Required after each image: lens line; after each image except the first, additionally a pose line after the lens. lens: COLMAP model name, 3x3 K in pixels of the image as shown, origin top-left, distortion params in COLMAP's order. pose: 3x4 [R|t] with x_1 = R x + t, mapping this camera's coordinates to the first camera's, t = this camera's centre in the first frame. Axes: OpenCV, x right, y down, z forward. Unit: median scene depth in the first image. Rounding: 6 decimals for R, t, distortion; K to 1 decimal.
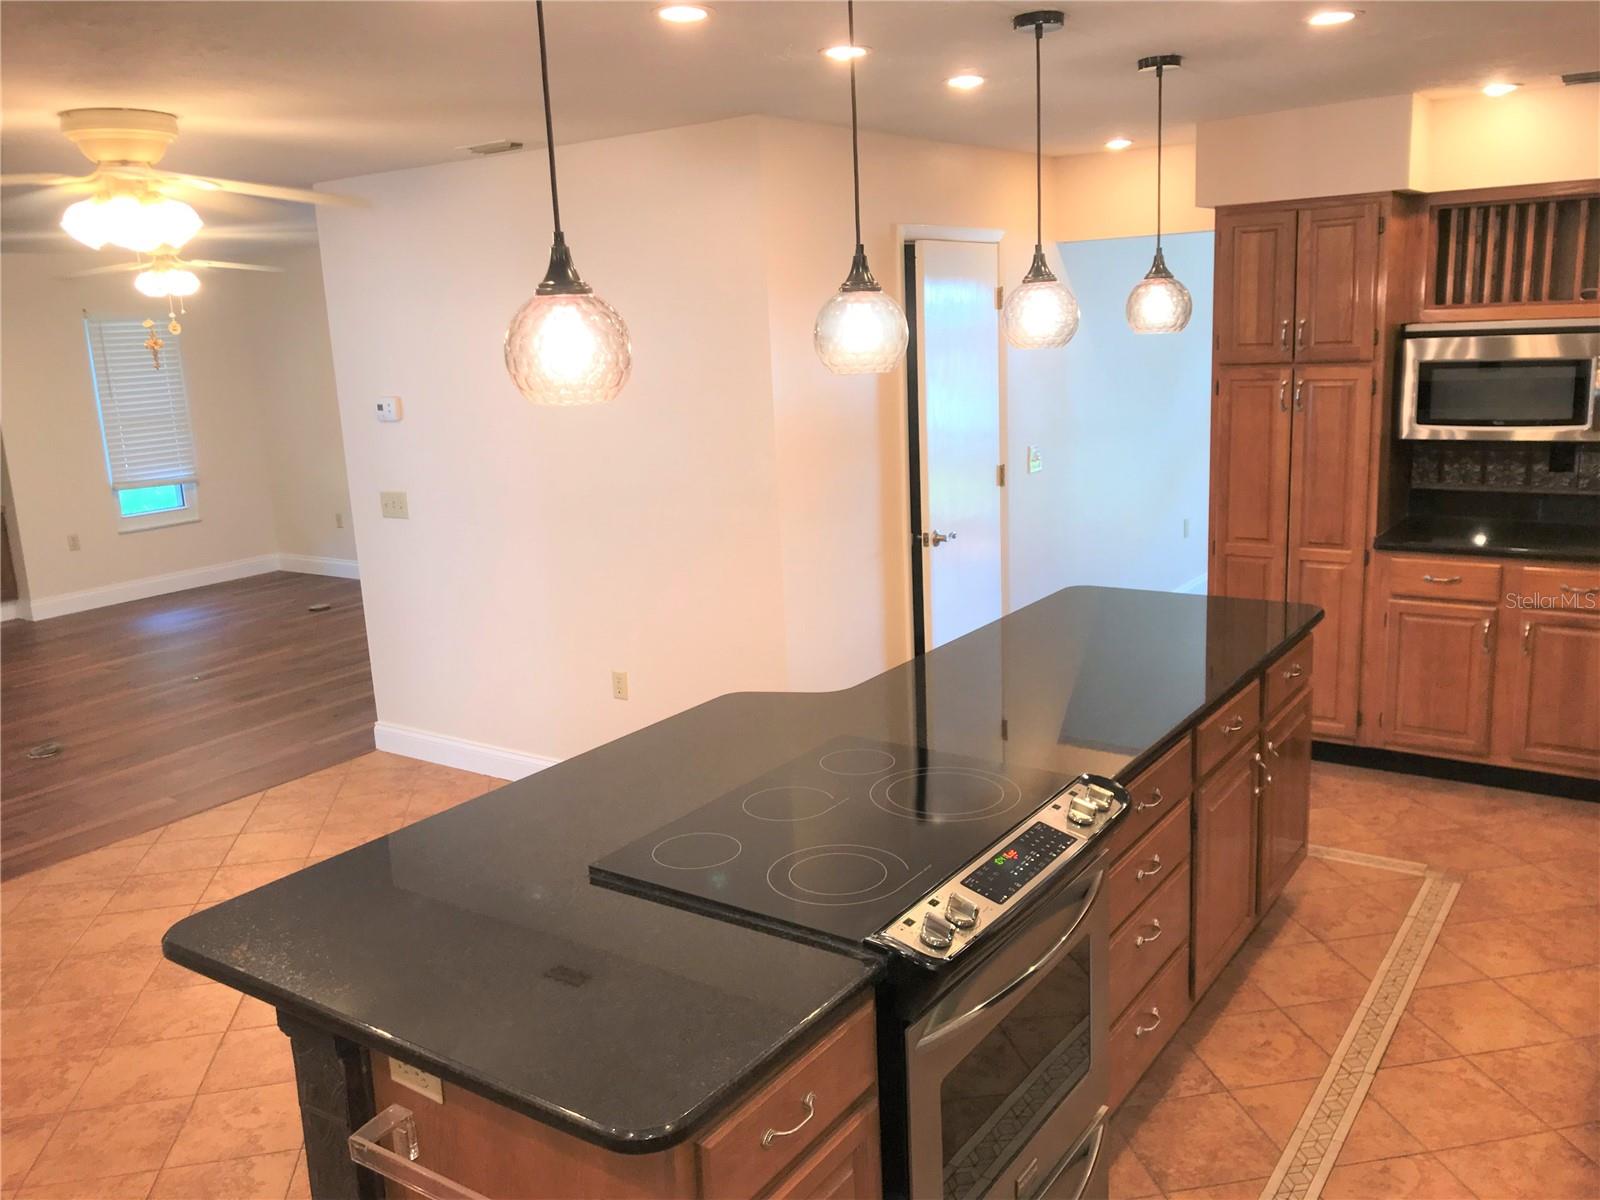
lens RADIAL K [[1316.4, 0, 788.3], [0, 1316.4, 590.1], [0, 0, 1]] dist [0.049993, -0.044048]
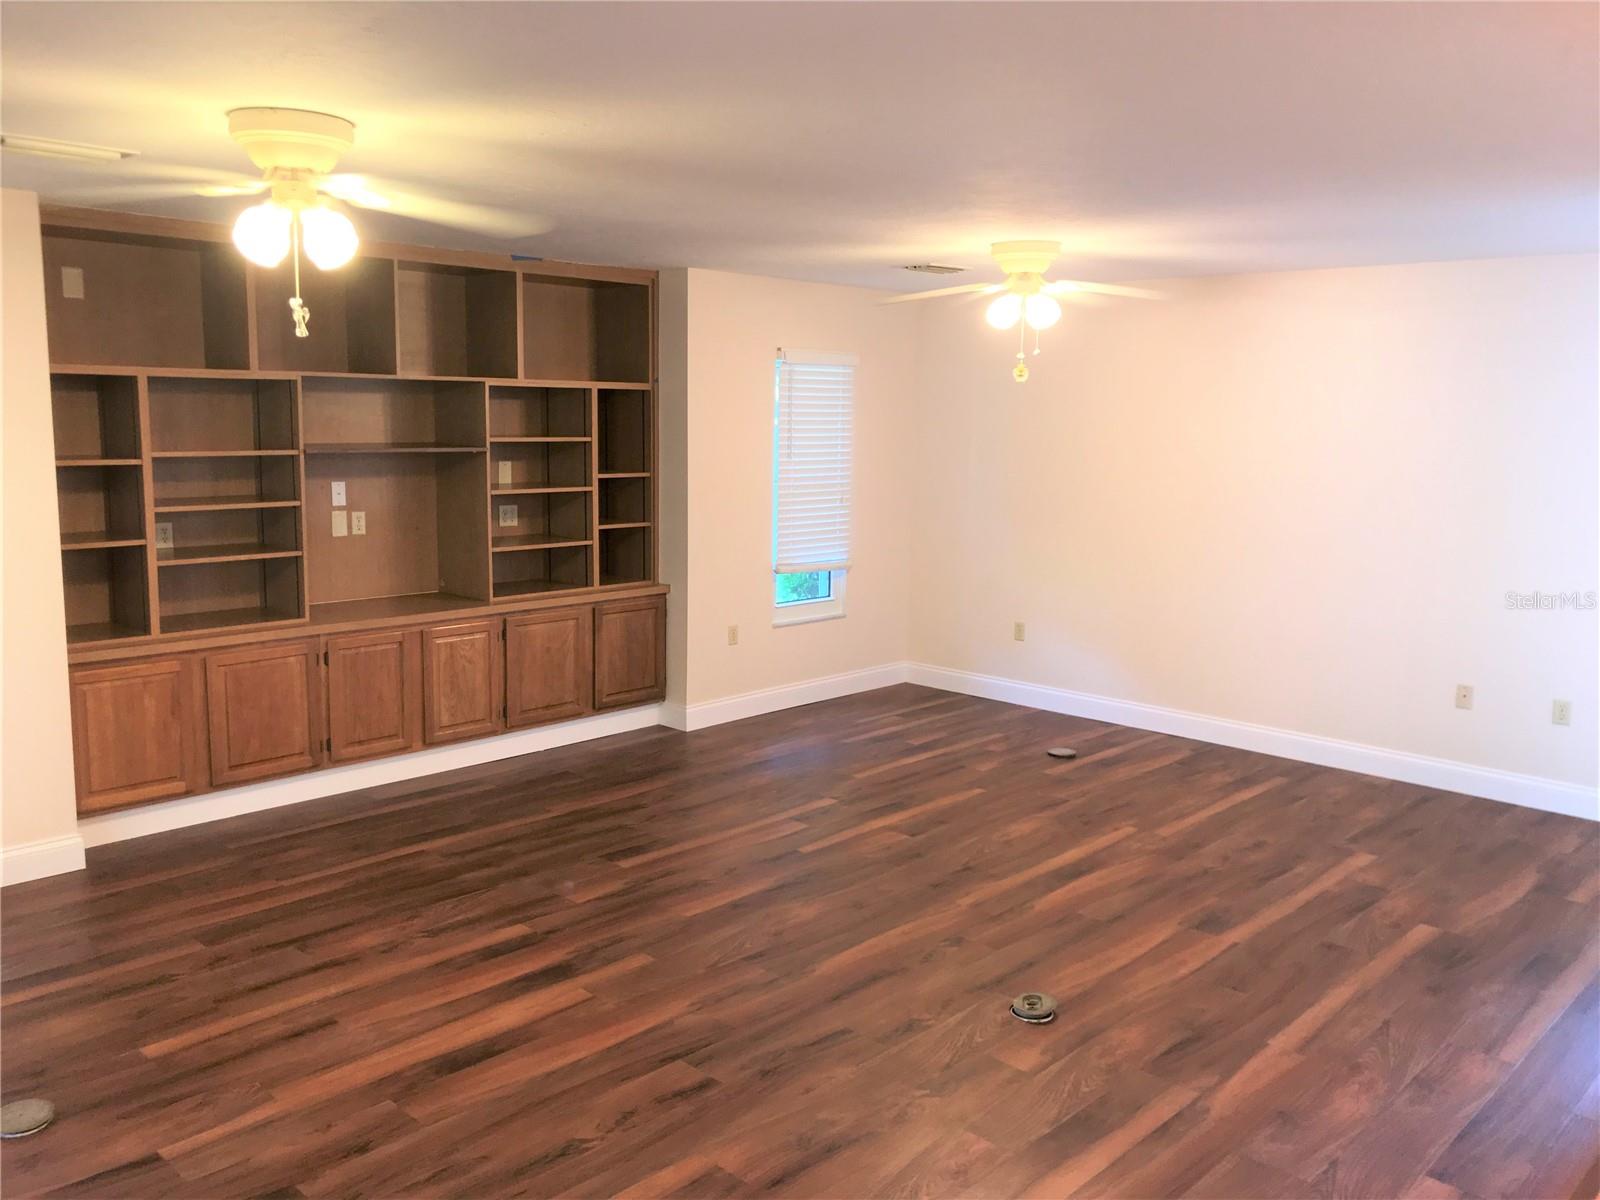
lens RADIAL K [[1316.4, 0, 788.3], [0, 1316.4, 590.1], [0, 0, 1]] dist [0.049993, -0.044048]
pose [[0.986671, 0.085300, -0.138577, -0.908733], [-0.094292, 0.993755, -0.059668, -0.042524], [0.132622, 0.071940, 0.988553, 0.514210]]
